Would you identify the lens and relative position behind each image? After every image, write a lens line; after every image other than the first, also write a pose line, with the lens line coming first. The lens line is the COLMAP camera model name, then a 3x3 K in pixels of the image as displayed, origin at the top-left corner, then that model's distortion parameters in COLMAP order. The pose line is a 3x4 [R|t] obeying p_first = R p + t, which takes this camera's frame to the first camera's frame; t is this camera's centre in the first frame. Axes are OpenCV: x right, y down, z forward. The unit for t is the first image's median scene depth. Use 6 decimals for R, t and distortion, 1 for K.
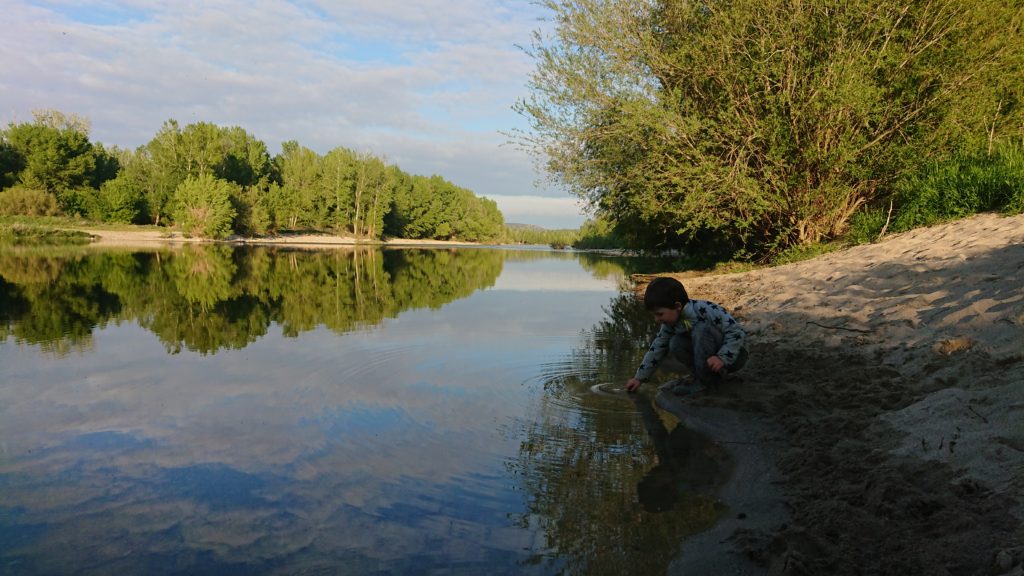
lens RADIAL K [[704.4, 0, 508.3], [0, 704.4, 295.6], [0, 0, 1]] dist [0.008083, 0.000025]
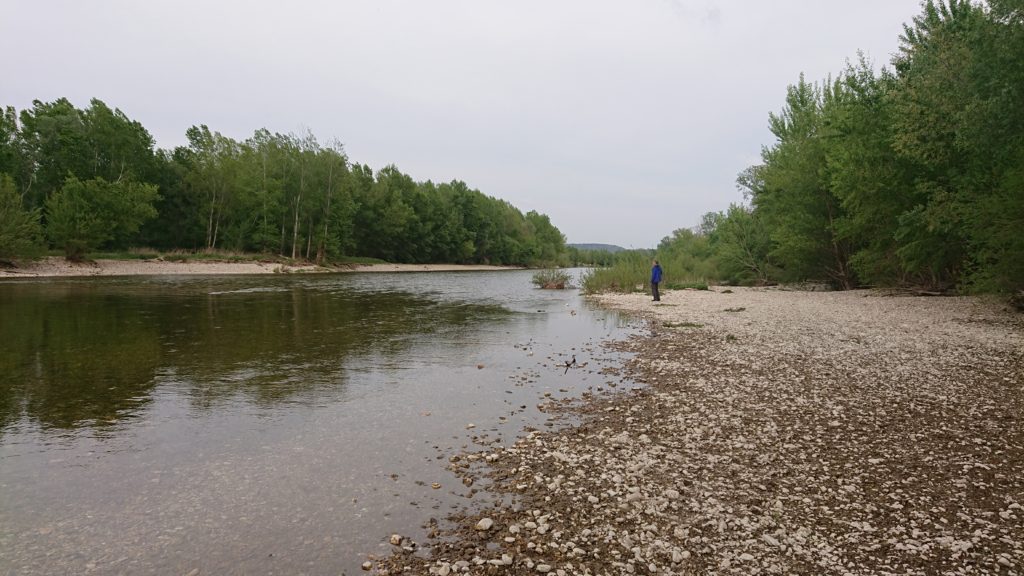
lens RADIAL K [[704.4, 0, 509.7], [0, 704.4, 290.8], [0, 0, 1]] dist [0.008083, 0.000025]
pose [[0.993667, -0.006540, -0.112171, 0.075214], [0.002465, 0.999333, -0.036427, -0.037280], [0.112334, 0.035920, 0.993021, 0.421265]]
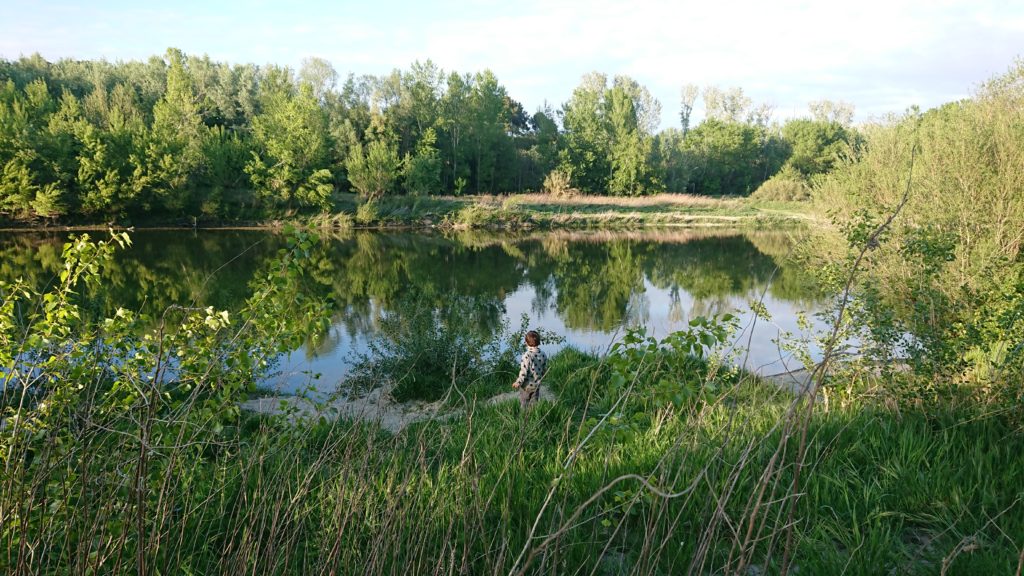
lens RADIAL K [[704.4, 0, 509.7], [0, 704.4, 292.2], [0, 0, 1]] dist [0.008083, 0.000025]
pose [[0.536567, 0.114466, -0.836058, 0.090557], [-0.072760, 0.993343, 0.089304, -0.022033], [0.840715, 0.012914, 0.541324, -0.052120]]
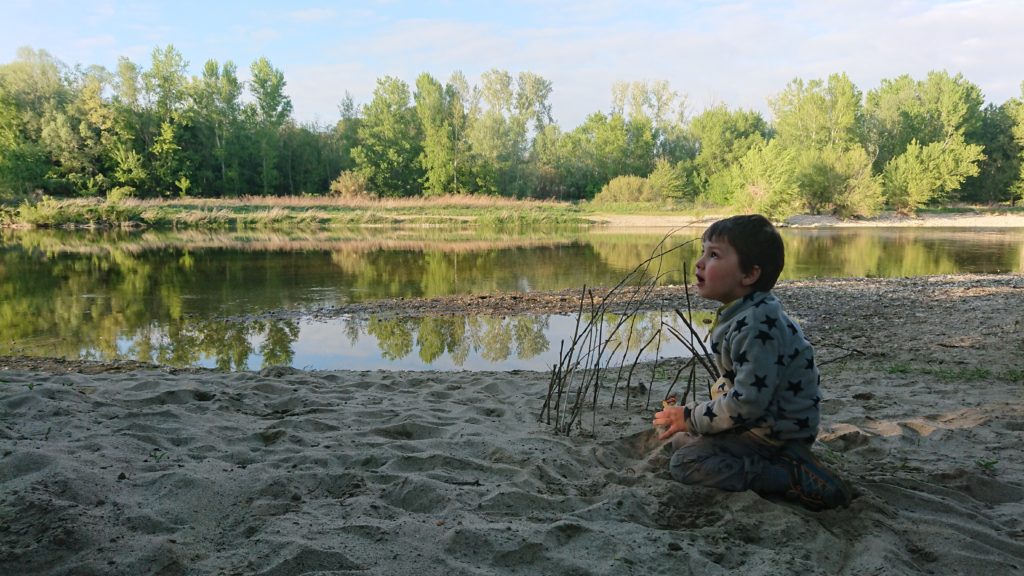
lens RADIAL K [[704.4, 0, 509.8], [0, 704.4, 288.1], [0, 0, 1]] dist [0.008083, 0.000025]
pose [[0.415974, 0.073870, -0.906371, 0.132604], [-0.061473, 0.996700, 0.053020, -0.024830], [0.907296, 0.033662, 0.419142, 0.314432]]
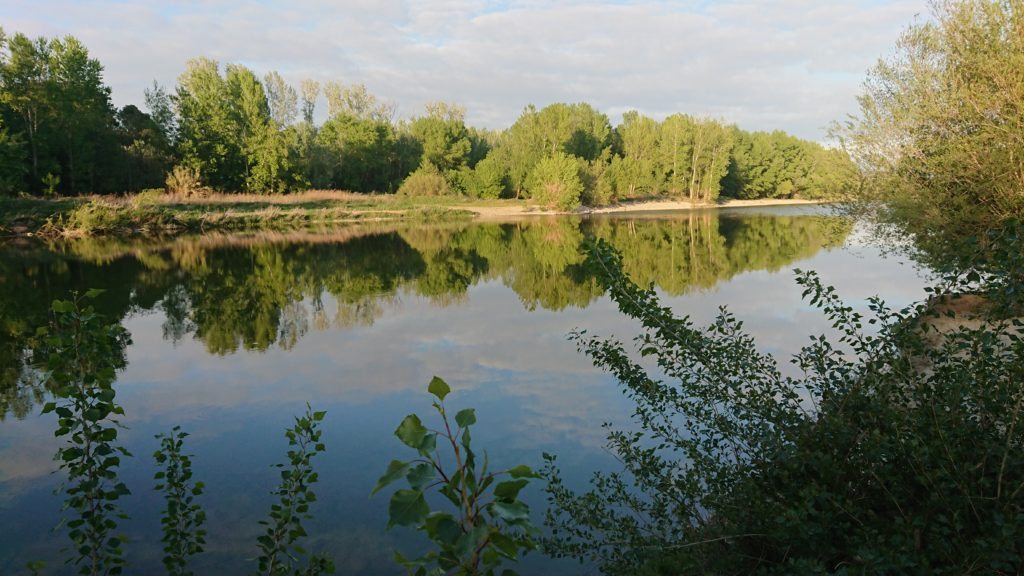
lens RADIAL K [[704.4, 0, 507.2], [0, 704.4, 296.3], [0, 0, 1]] dist [0.008083, 0.000025]
pose [[0.893696, 0.032416, -0.447500, 0.006064], [-0.004577, 0.997993, 0.063152, -0.011268], [0.448649, -0.054391, 0.892052, -0.038908]]
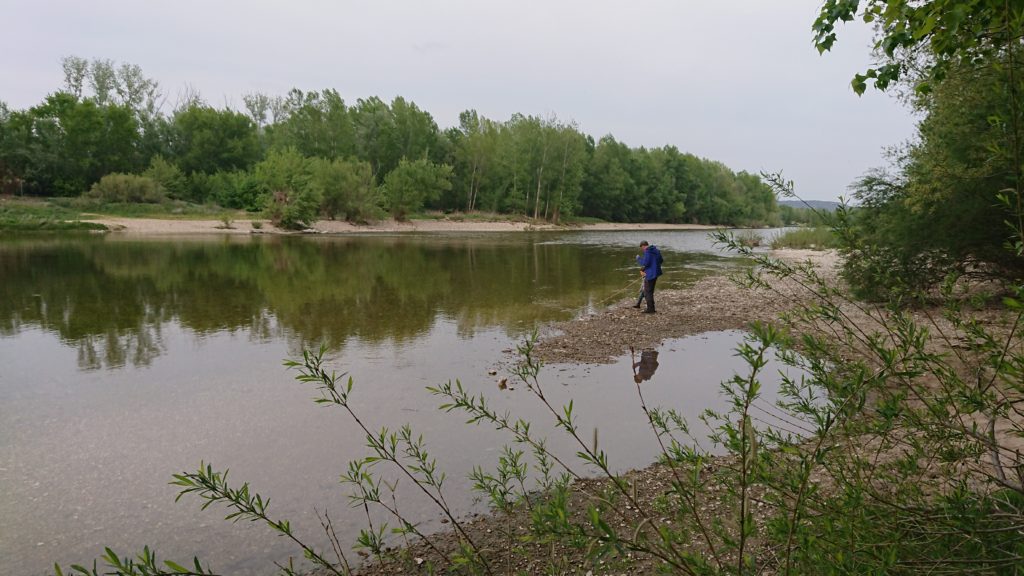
lens RADIAL K [[704.4, 0, 510.8], [0, 704.4, 287.7], [0, 0, 1]] dist [0.008083, 0.000025]
pose [[0.923115, 0.032331, -0.383163, 0.089268], [-0.025863, 0.999423, 0.022022, -0.028145], [0.383654, -0.010419, 0.923418, 0.266043]]
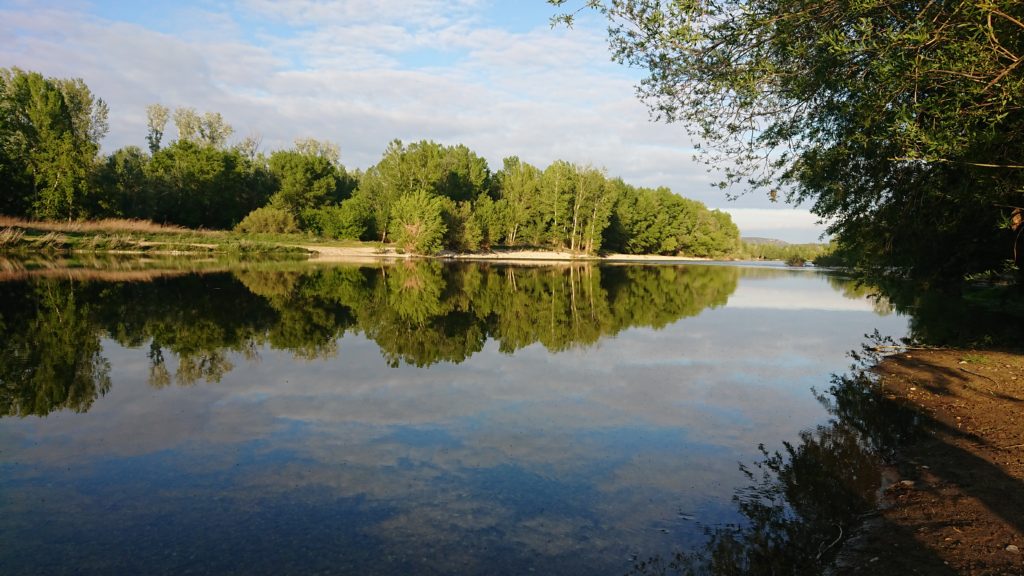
lens RADIAL K [[704.4, 0, 507.6], [0, 704.4, 296.7], [0, 0, 1]] dist [0.008083, 0.000025]
pose [[0.947127, 0.018409, -0.320330, 0.011165], [-0.024874, 0.999561, -0.016102, -0.005539], [0.319893, 0.023219, 0.947169, 0.069122]]
